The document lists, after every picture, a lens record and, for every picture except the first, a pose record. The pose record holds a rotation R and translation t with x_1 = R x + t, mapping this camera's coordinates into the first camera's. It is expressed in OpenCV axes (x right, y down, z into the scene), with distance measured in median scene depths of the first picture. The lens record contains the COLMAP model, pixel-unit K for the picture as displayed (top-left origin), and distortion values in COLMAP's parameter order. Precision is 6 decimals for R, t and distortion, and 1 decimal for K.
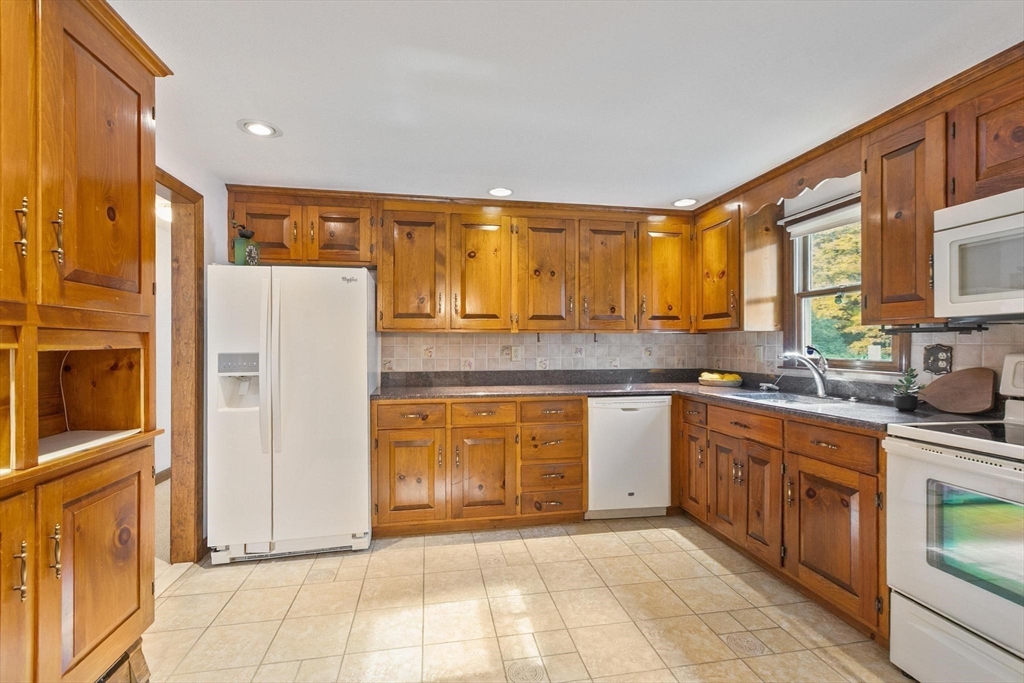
lens RADIAL K [[463.7, 0, 507.8], [0, 463.7, 343.4], [0, 0, 1]] dist [0.004500, -0.001566]
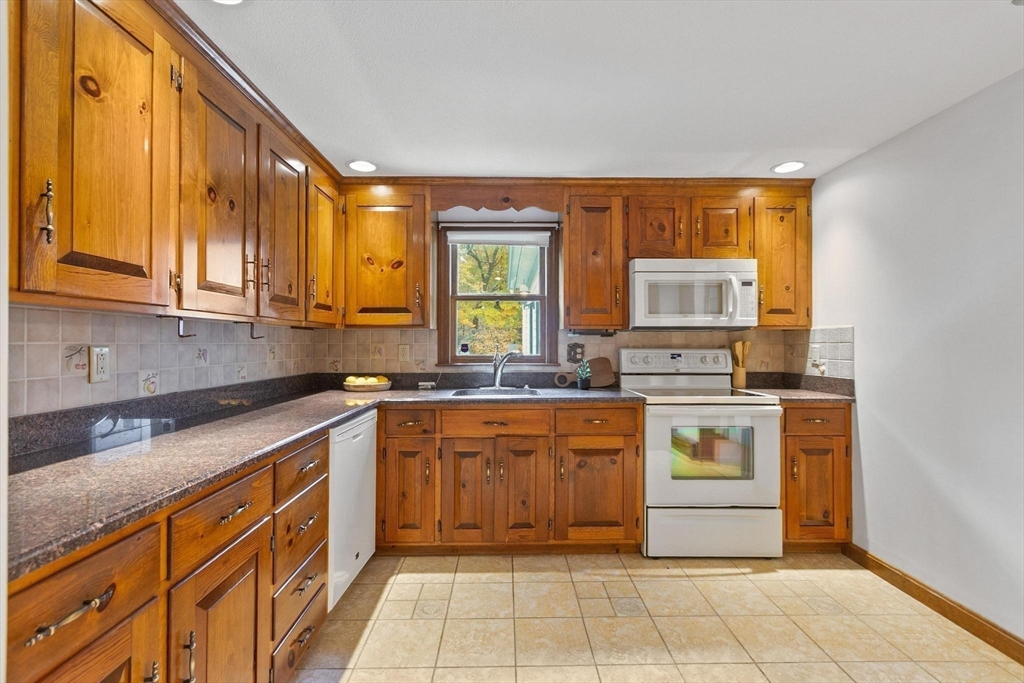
lens RADIAL K [[463.7, 0, 506.9], [0, 463.7, 340.5], [0, 0, 1]] dist [0.004500, -0.001566]
pose [[0.155683, 0.007231, 0.987781, -0.456961], [-0.004042, 0.999969, -0.006683, 0.003313], [-0.987799, -0.002953, 0.155708, 0.772873]]
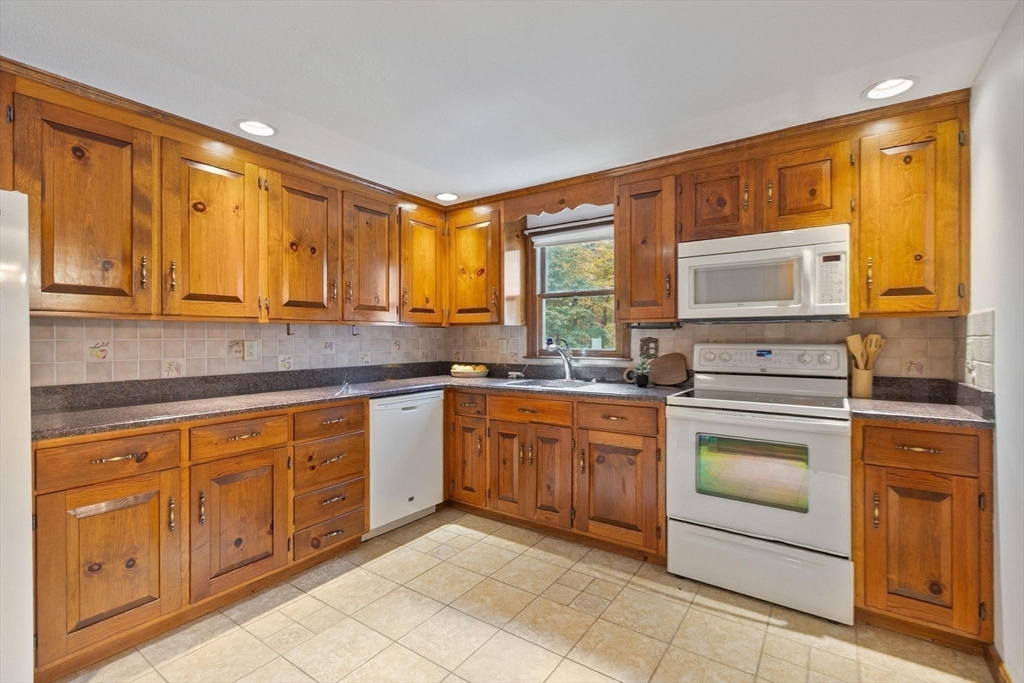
lens RADIAL K [[463.7, 0, 508.3], [0, 463.7, 338.6], [0, 0, 1]] dist [0.004500, -0.001566]
pose [[0.707613, -0.003039, 0.706594, -0.292105], [0.000016, 0.999991, 0.004285, -0.000332], [-0.706601, -0.003021, 0.707606, 0.238334]]
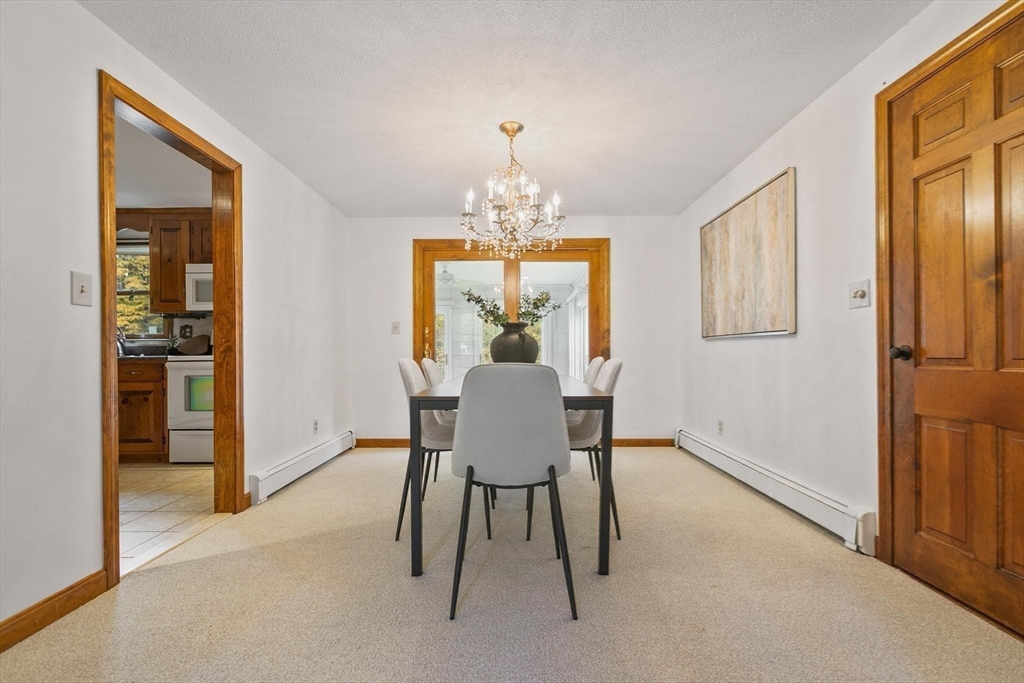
lens RADIAL K [[463.7, 0, 530.7], [0, 463.7, 354.2], [0, 0, 1]] dist [0.004500, -0.001566]
pose [[0.163700, -0.006668, 0.986488, -0.697162], [-0.000357, 0.999977, 0.006819, 0.094323], [-0.986510, -0.001468, 0.163694, -0.687964]]
